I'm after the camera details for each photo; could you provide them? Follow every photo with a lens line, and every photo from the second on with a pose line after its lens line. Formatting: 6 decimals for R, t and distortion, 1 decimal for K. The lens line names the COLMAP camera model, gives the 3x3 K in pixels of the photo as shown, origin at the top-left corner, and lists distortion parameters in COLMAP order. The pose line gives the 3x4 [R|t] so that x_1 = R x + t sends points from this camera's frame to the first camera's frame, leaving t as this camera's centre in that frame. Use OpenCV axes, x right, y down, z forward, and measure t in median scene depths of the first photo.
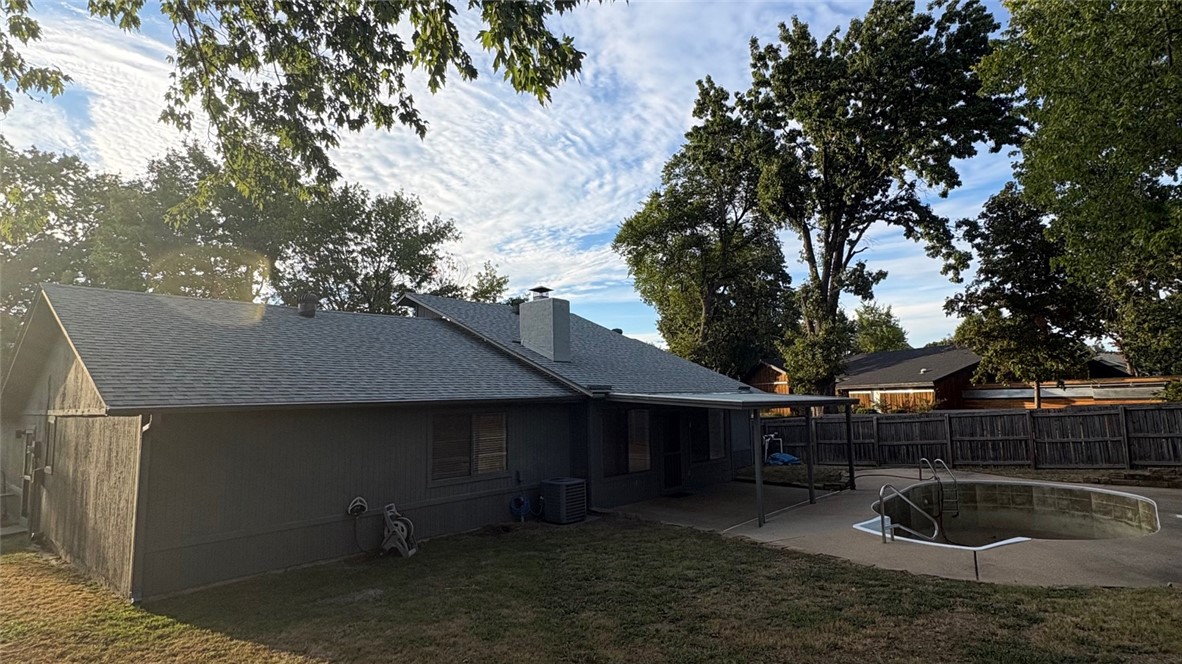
lens RADIAL K [[623.8, 0, 591.4], [0, 623.8, 332.7], [0, 0, 1]] dist [-0.003739, -0.000309]
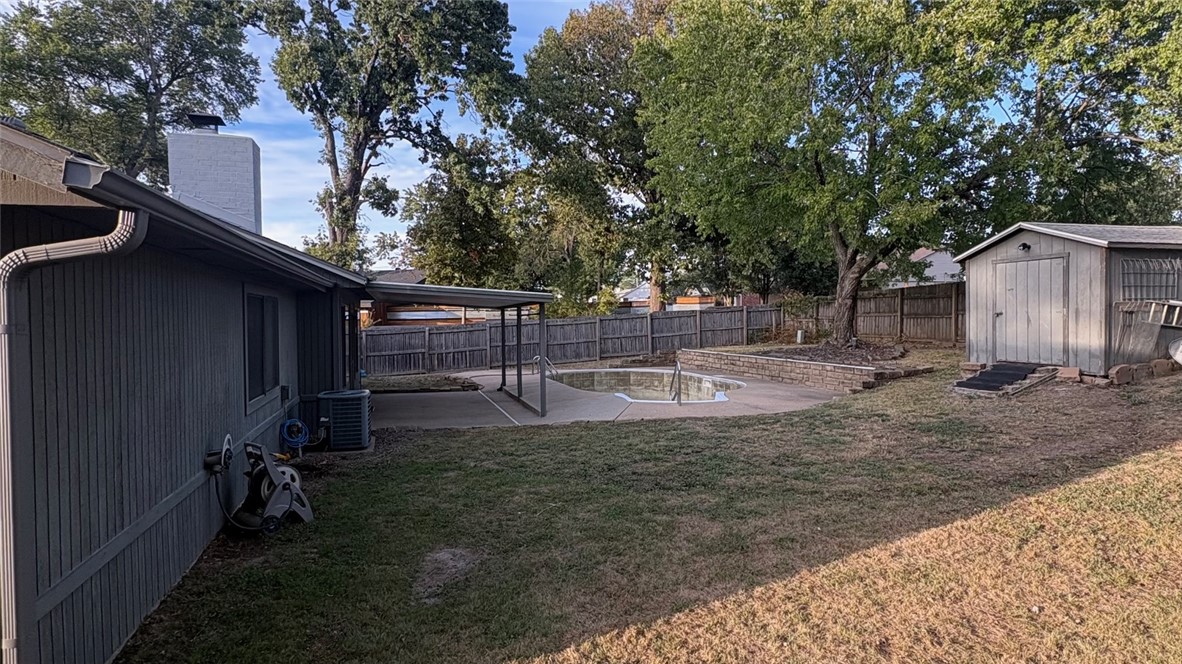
lens RADIAL K [[623.8, 0, 590.9], [0, 623.8, 330.4], [0, 0, 1]] dist [-0.003739, -0.000309]
pose [[0.531337, -0.004659, 0.847148, -0.325535], [-0.083761, 0.994796, 0.058007, 0.064071], [-0.843009, -0.101780, 0.528182, 0.246340]]
